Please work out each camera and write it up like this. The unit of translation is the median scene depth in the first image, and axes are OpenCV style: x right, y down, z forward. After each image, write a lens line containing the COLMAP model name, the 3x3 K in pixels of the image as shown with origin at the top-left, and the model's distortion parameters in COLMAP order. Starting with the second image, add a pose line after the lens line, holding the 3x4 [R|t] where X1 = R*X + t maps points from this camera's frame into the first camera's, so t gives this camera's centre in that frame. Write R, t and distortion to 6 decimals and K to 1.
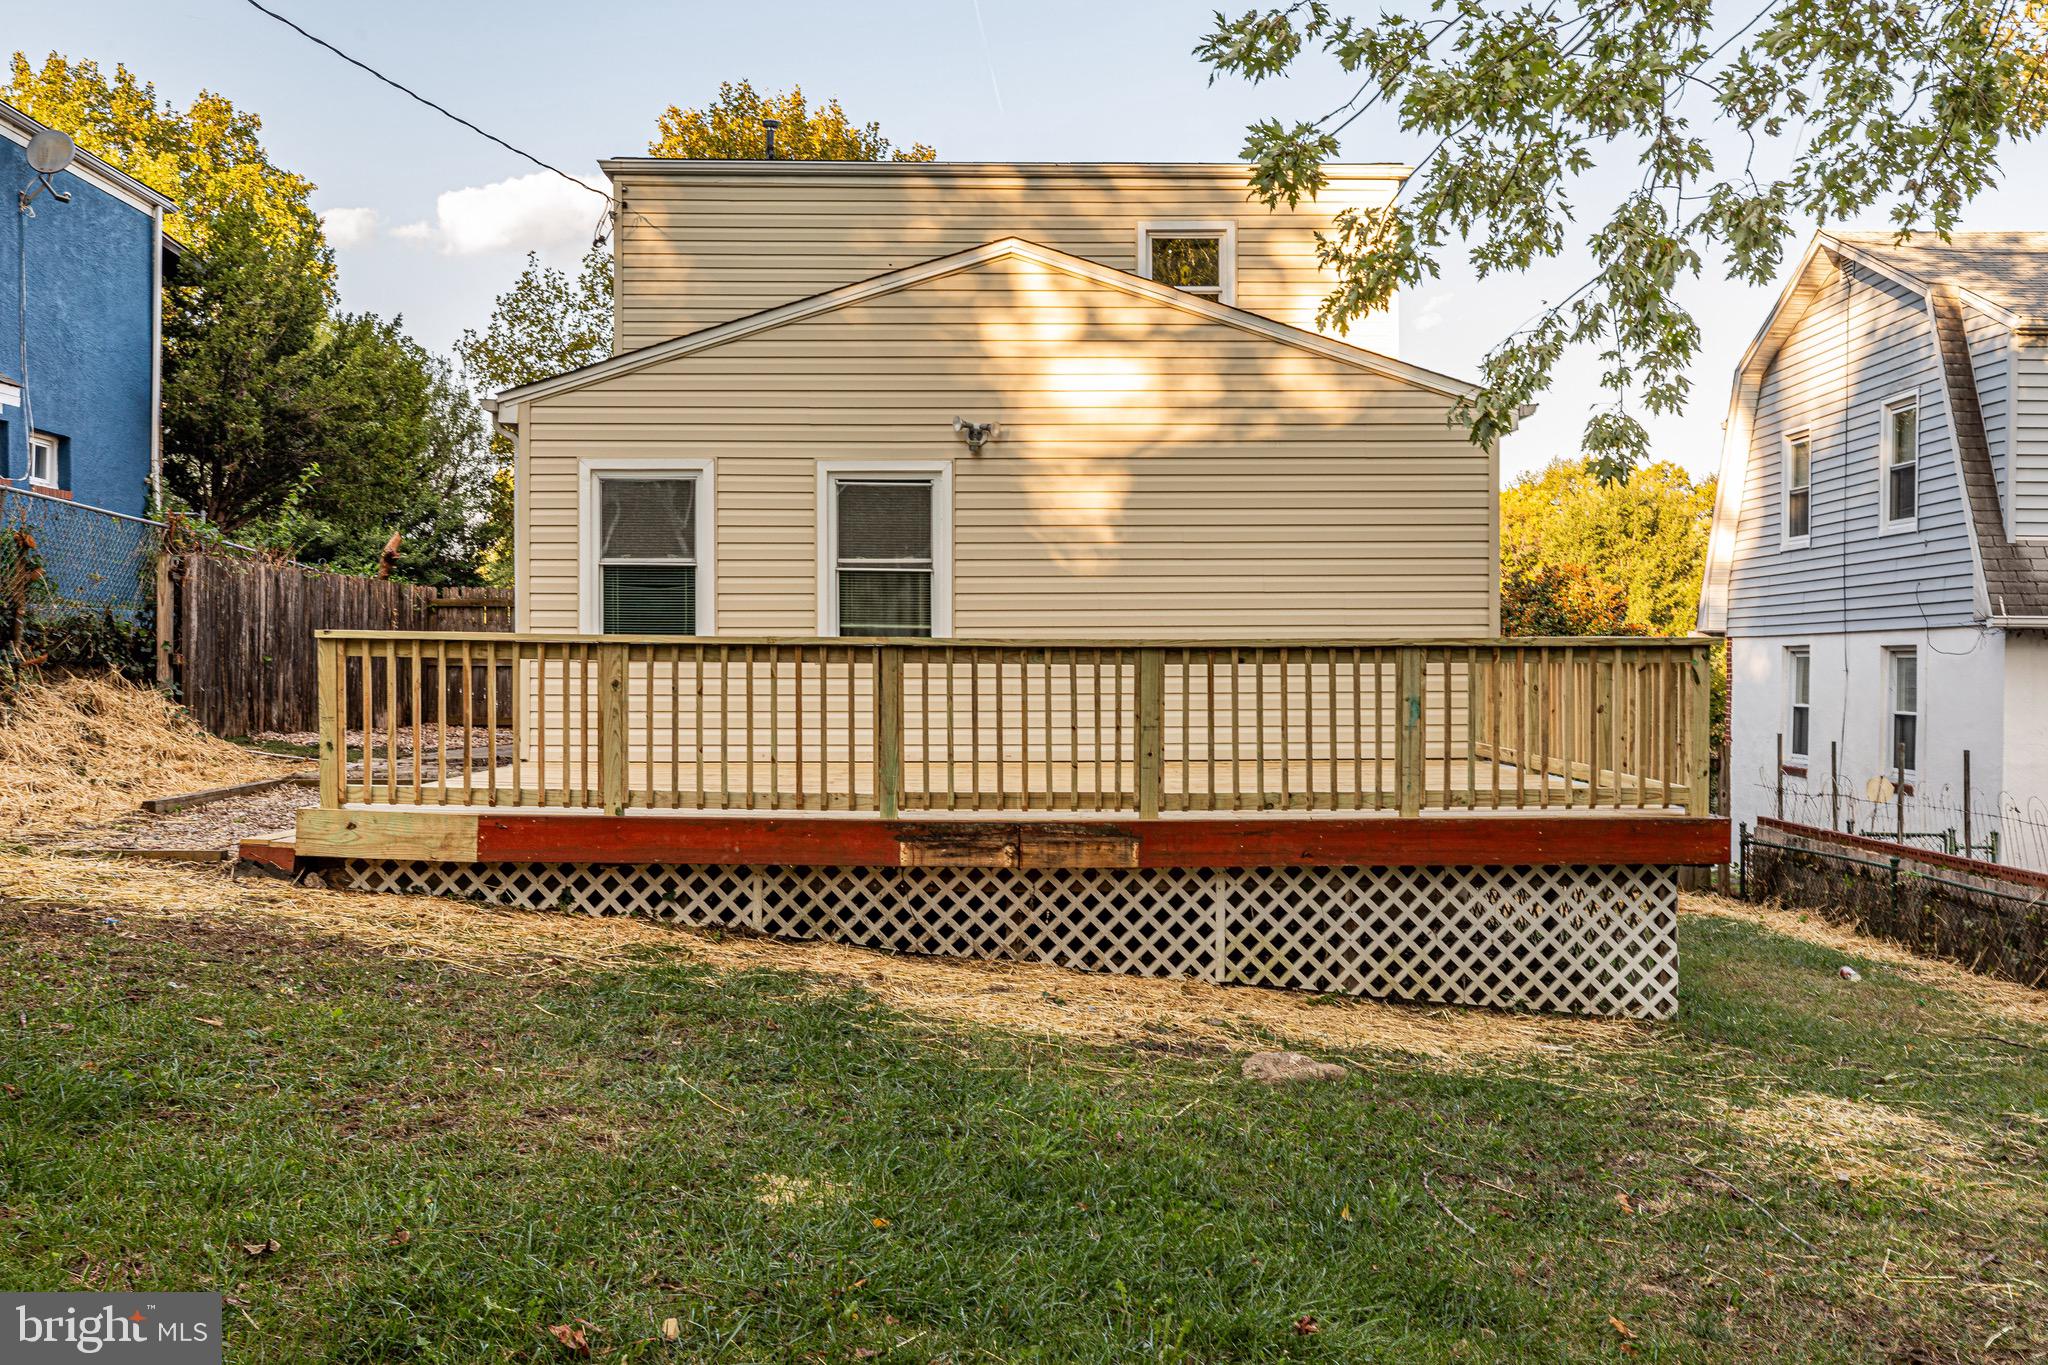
lens RADIAL K [[1877.5, 0, 1026.3], [0, 1877.5, 683.0], [0, 0, 1]] dist [-0.059654, -0.008113]
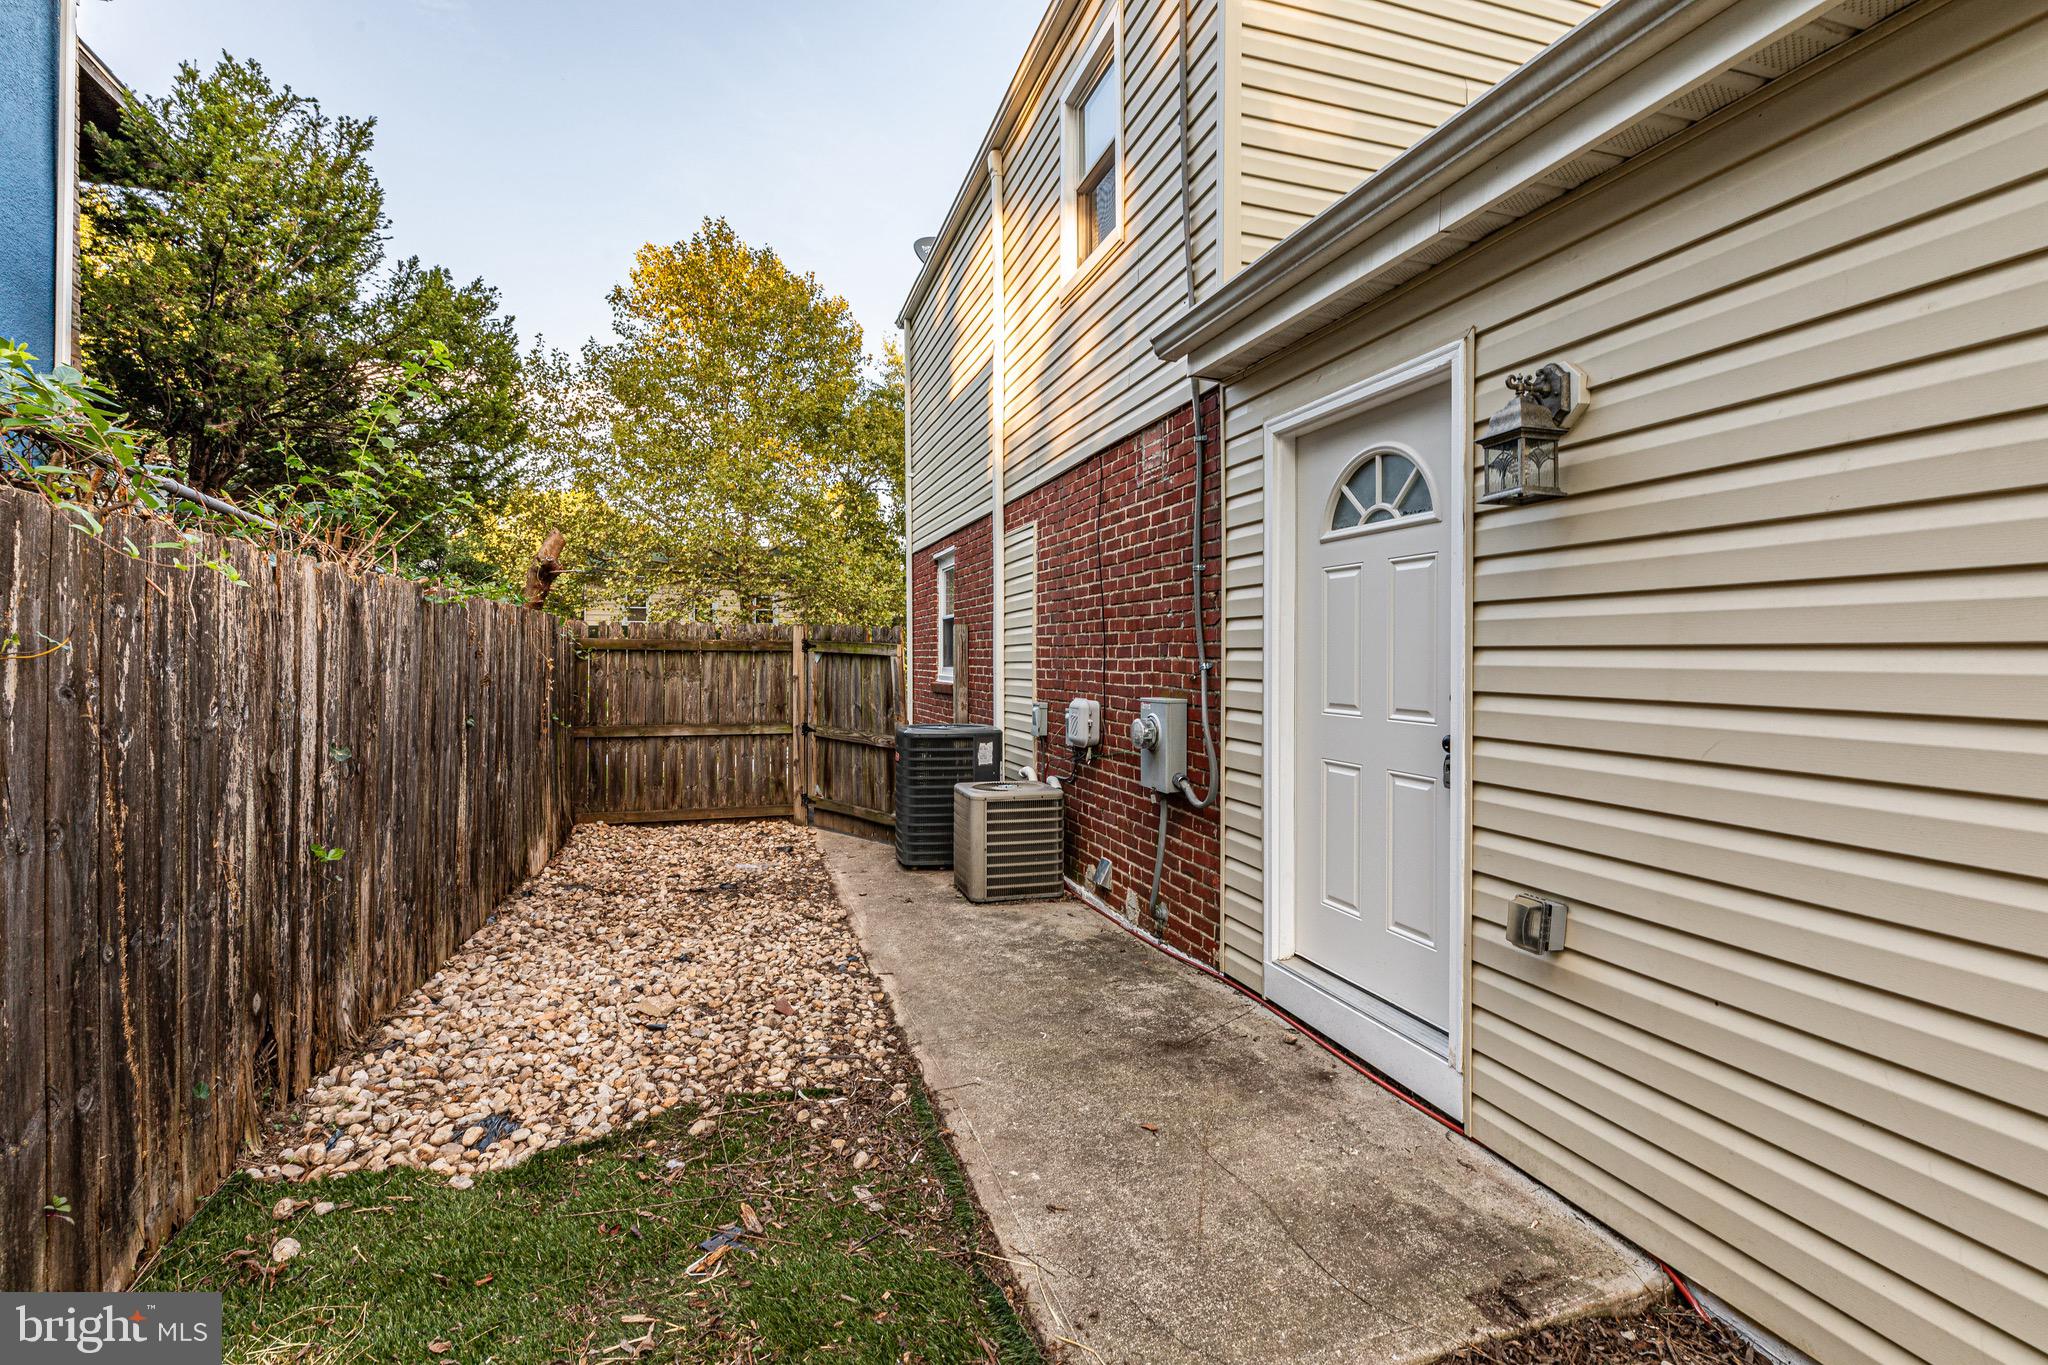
lens RADIAL K [[939.8, 0, 1023.3], [0, 939.8, 658.7], [0, 0, 1]] dist [0.004072, 0.000779]
pose [[0.958632, 0.000142, 0.284647, -0.246204], [0.001450, 0.999984, -0.005382, -0.033221], [-0.284643, 0.005573, 0.958617, 0.587532]]
